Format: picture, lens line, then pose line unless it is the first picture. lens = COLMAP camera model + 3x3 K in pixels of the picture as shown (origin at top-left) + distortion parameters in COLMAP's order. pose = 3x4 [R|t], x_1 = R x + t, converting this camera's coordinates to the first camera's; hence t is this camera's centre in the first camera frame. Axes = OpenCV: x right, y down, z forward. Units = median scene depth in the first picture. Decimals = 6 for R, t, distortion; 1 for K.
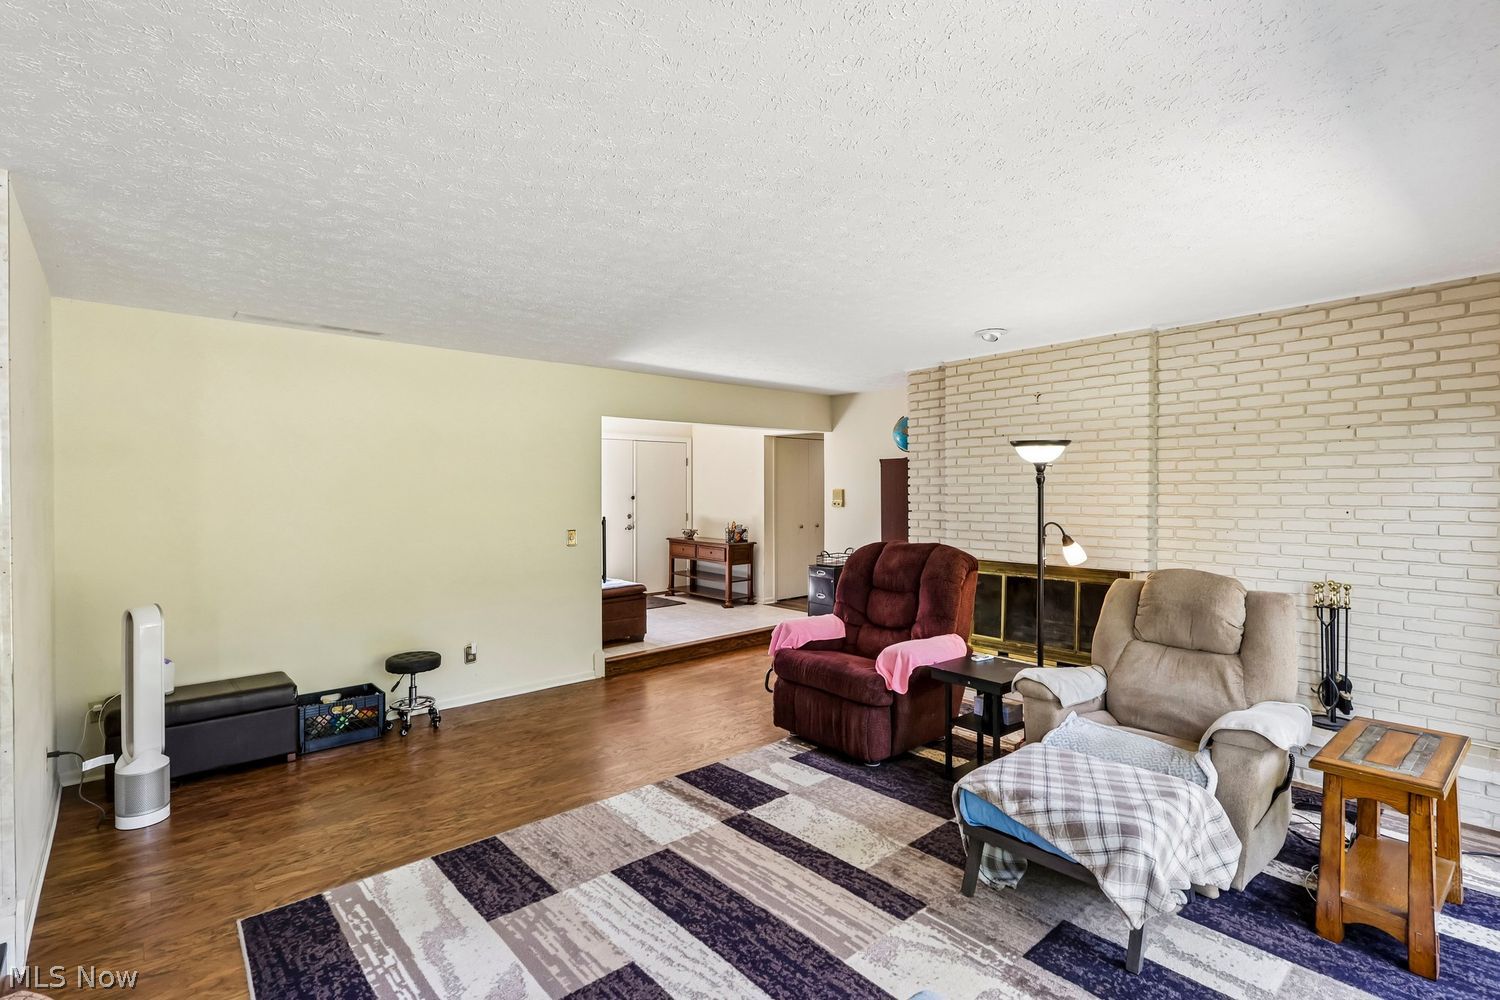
lens RADIAL K [[696.7, 0, 745.6], [0, 696.7, 499.9], [0, 0, 1]] dist [-0.000399, 0.000297]
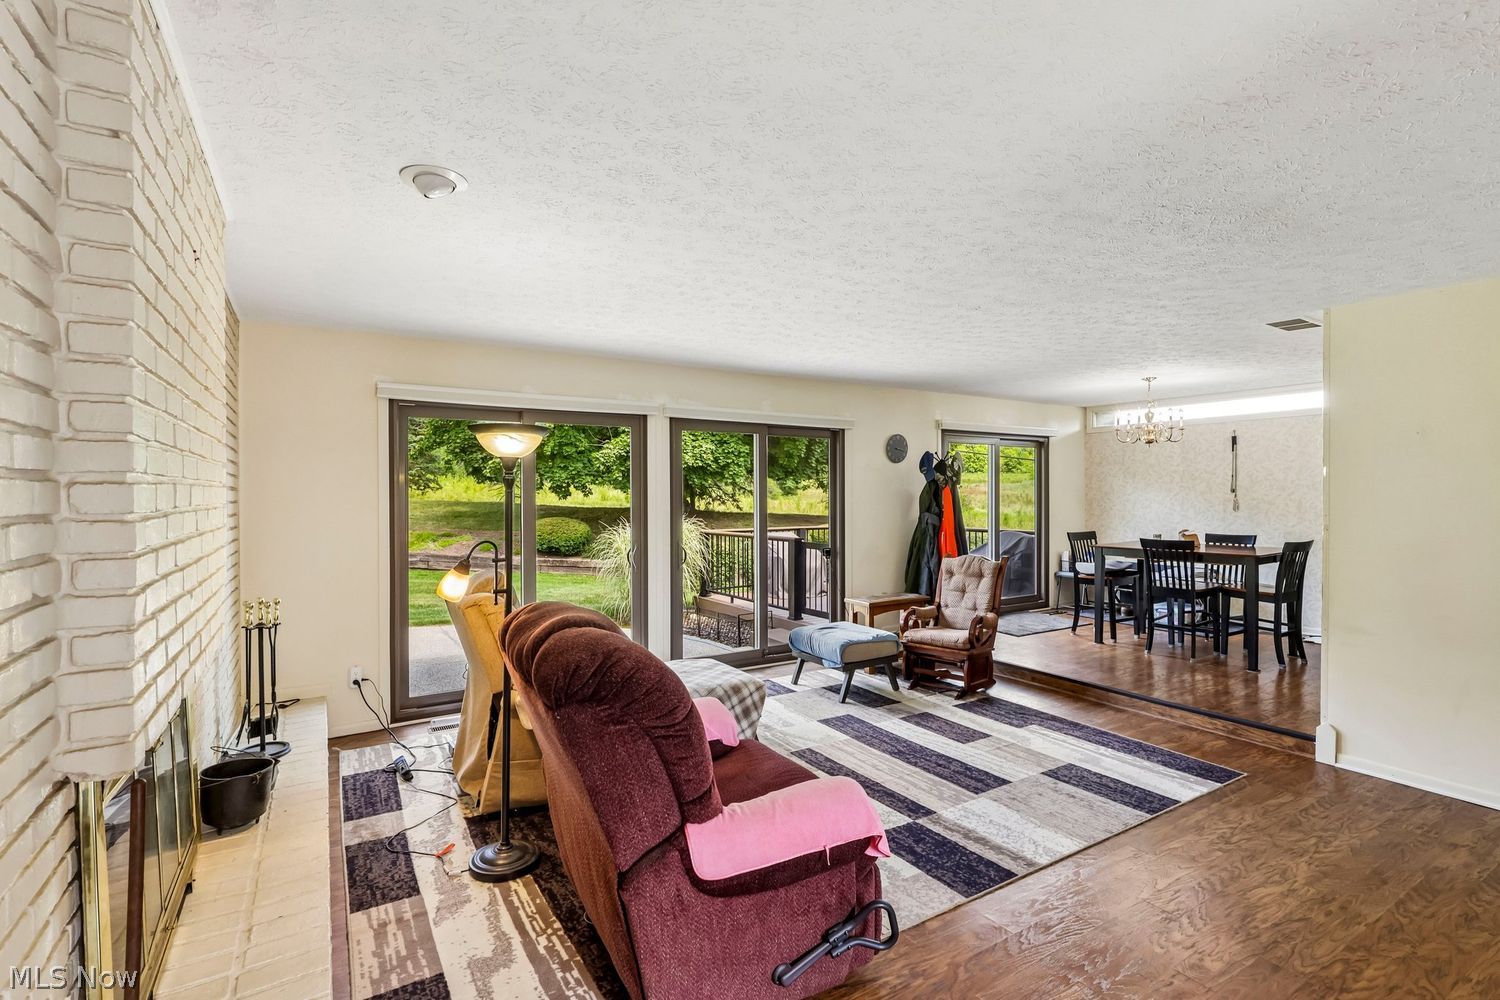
lens RADIAL K [[691.6, 0, 750.0], [0, 691.6, 500.0], [0, 0, 1]] dist [0.000366, -0.000343]
pose [[-0.985983, 0.008076, 0.166651, 0.070315], [0.011420, 0.999752, 0.019117, -0.028620], [-0.166455, 0.020753, -0.985831, 2.271417]]
